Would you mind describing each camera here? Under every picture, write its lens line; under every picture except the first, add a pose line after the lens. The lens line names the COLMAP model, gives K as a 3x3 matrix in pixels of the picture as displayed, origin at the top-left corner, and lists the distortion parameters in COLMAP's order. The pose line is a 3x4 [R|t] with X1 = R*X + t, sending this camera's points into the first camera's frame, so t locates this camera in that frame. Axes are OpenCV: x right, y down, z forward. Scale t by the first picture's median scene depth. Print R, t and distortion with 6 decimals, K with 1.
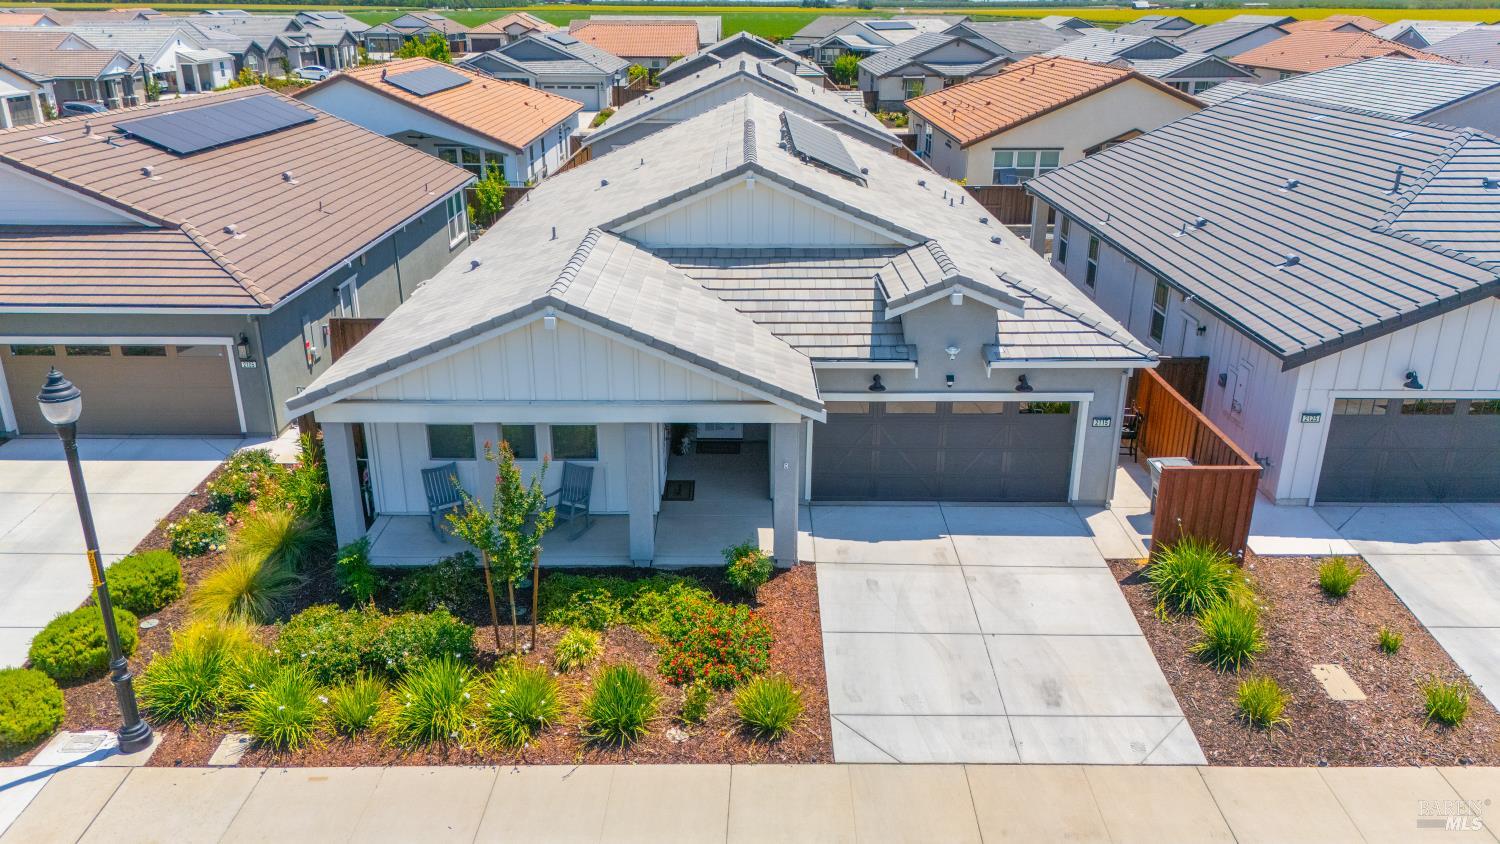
lens RADIAL K [[1102.1, 0, 750.0], [0, 1102.1, 422.0], [0, 0, 1]] dist [0.072719, -0.069926]
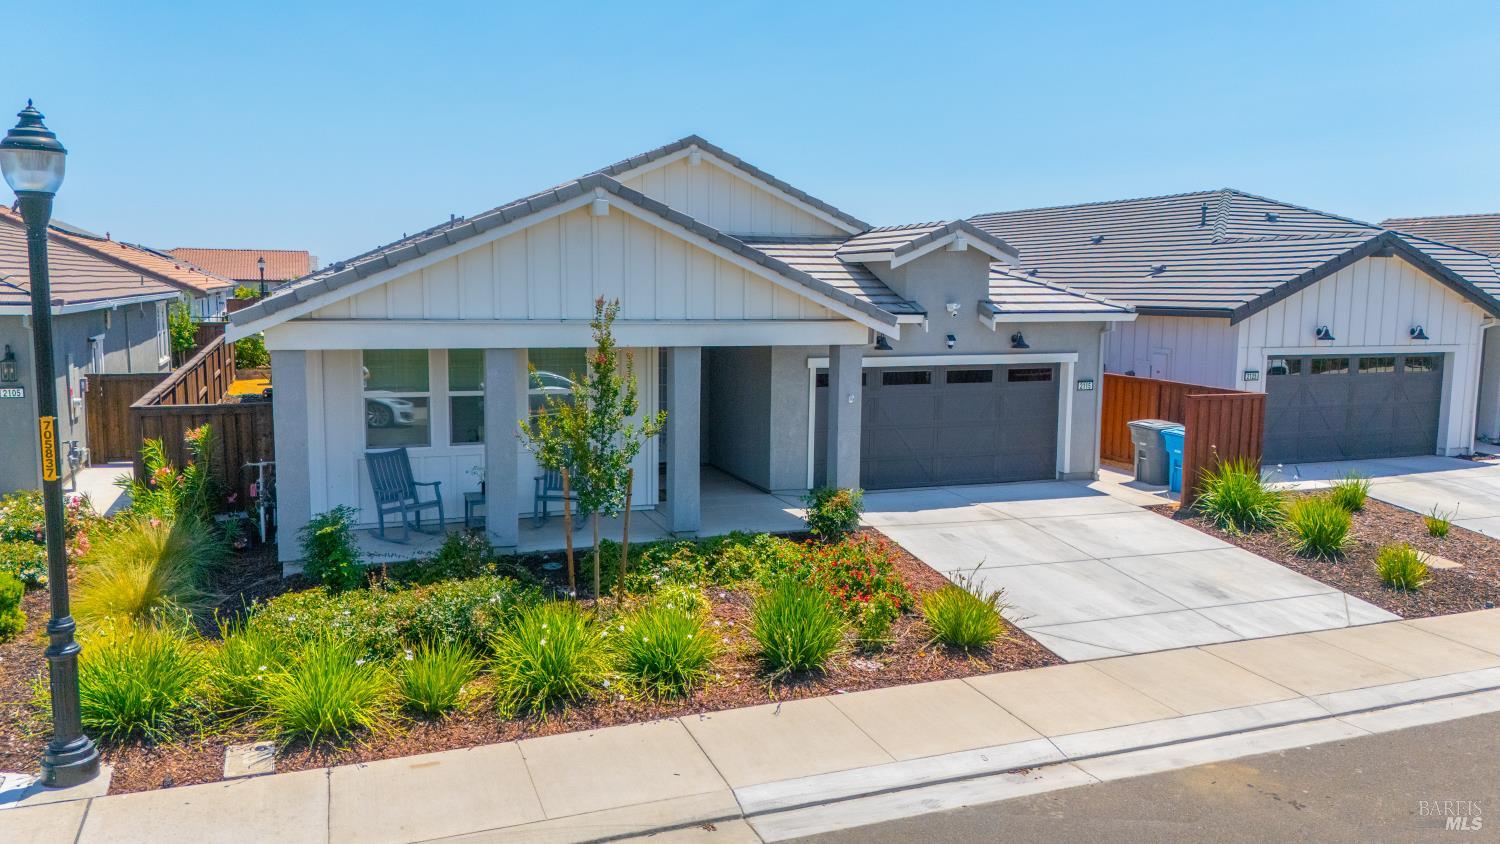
lens RADIAL K [[1127.0, 0, 750.0], [0, 1127.0, 422.0], [0, 0, 1]] dist [0.079590, -0.085177]
pose [[0.932217, -0.037704, 0.359932, -0.367942], [0.121948, 0.969120, -0.214326, 0.242976], [-0.340736, 0.243691, 0.908027, 0.238778]]
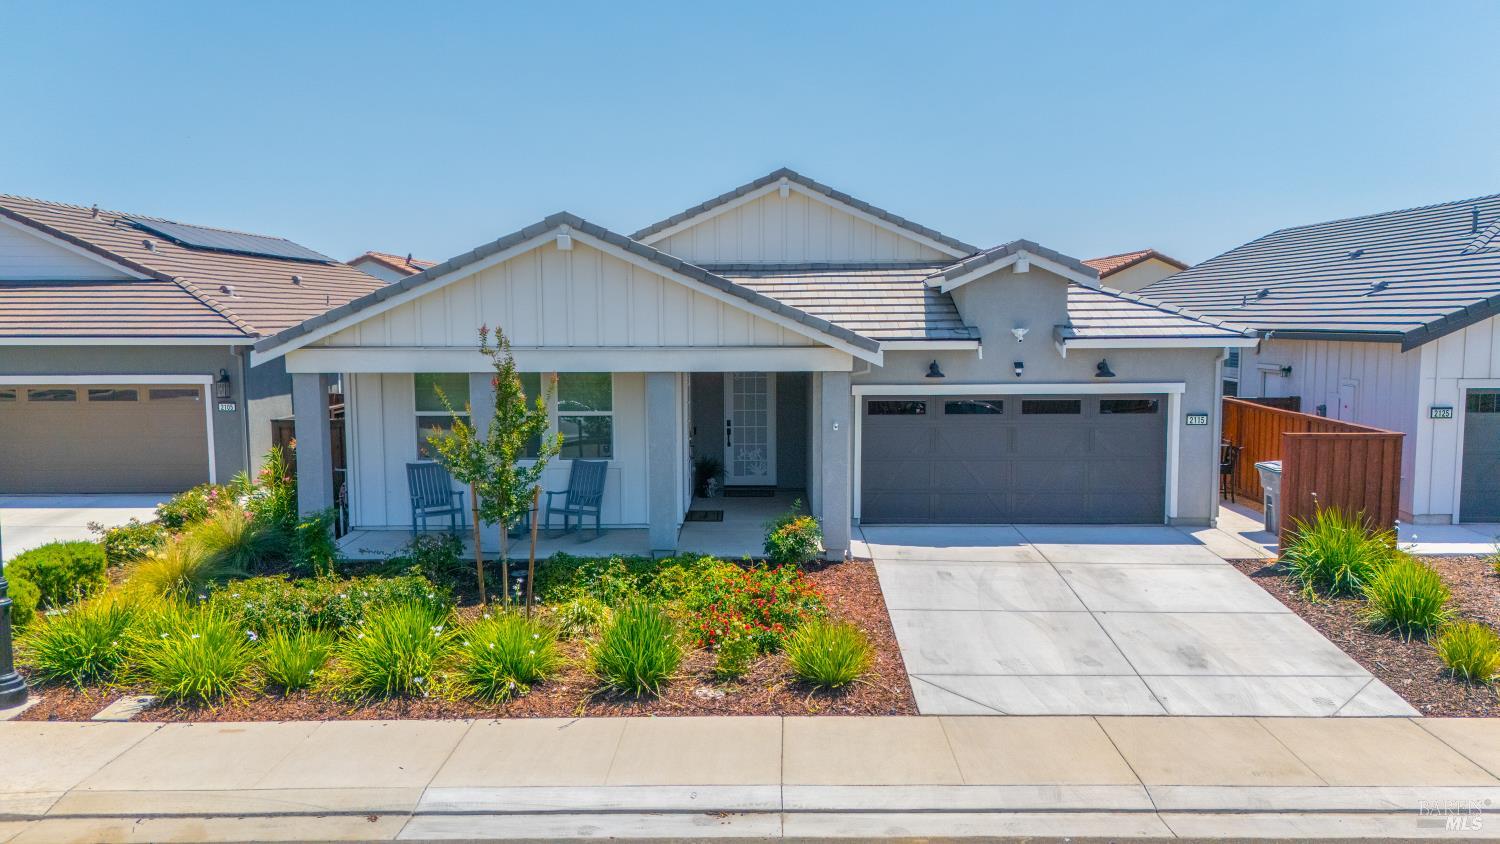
lens RADIAL K [[1102.1, 0, 750.0], [0, 1102.1, 422.0], [0, 0, 1]] dist [0.072719, -0.069926]
pose [[0.999919, -0.006926, -0.010663, -0.024866], [0.003890, 0.965054, -0.262021, 0.264818], [0.012105, 0.261958, 0.965003, 0.188321]]
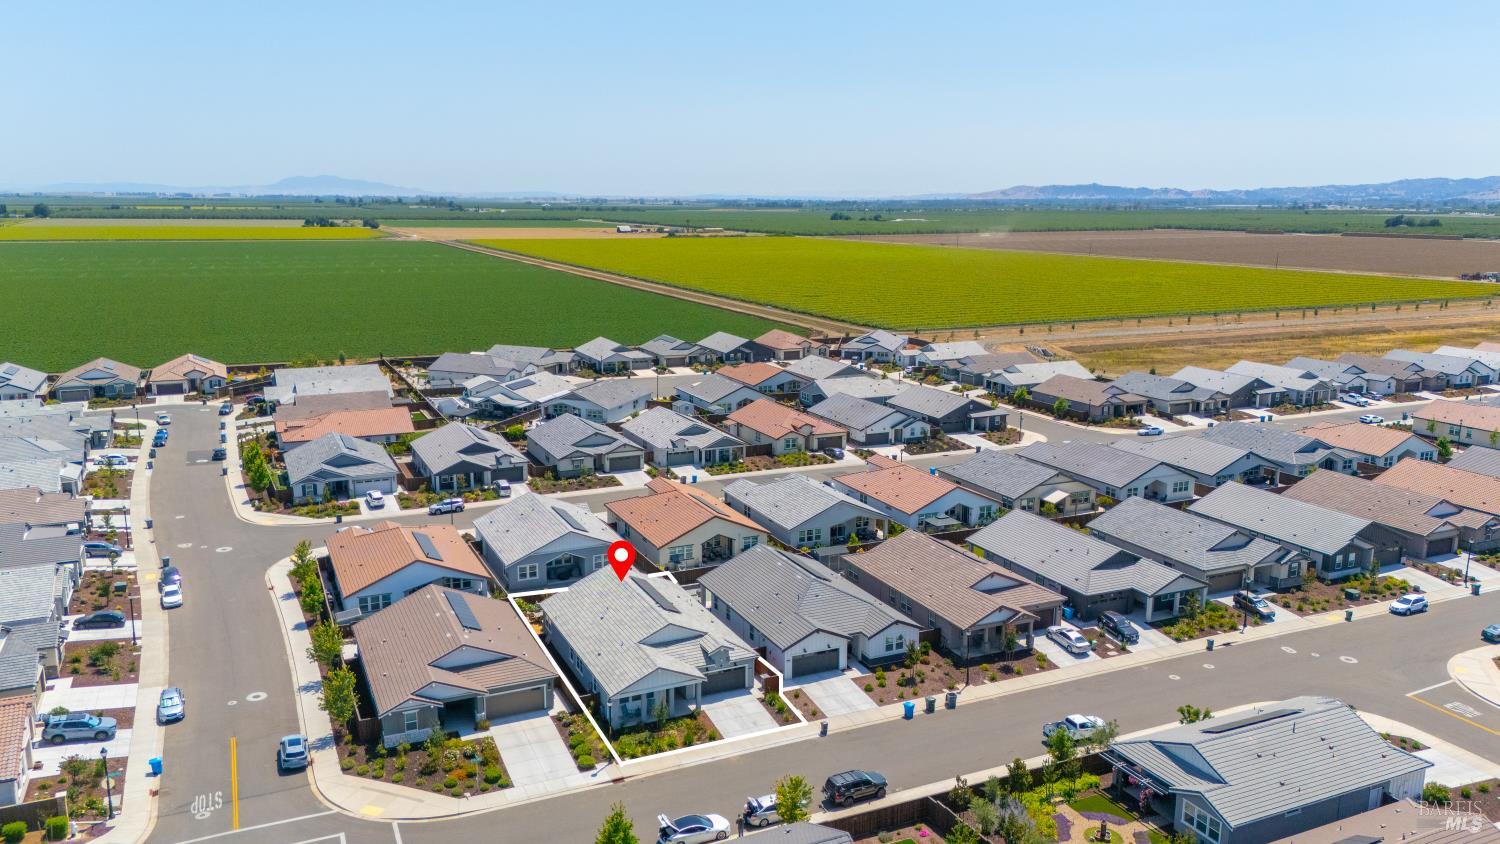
lens RADIAL K [[1127.0, 0, 750.0], [0, 1127.0, 422.0], [0, 0, 1]] dist [0.079590, -0.085177]
pose [[0.905816, -0.084662, 0.415126, -1.876402], [0.150158, 0.980379, -0.127707, -0.491179], [-0.396169, 0.178013, 0.900756, -4.154565]]
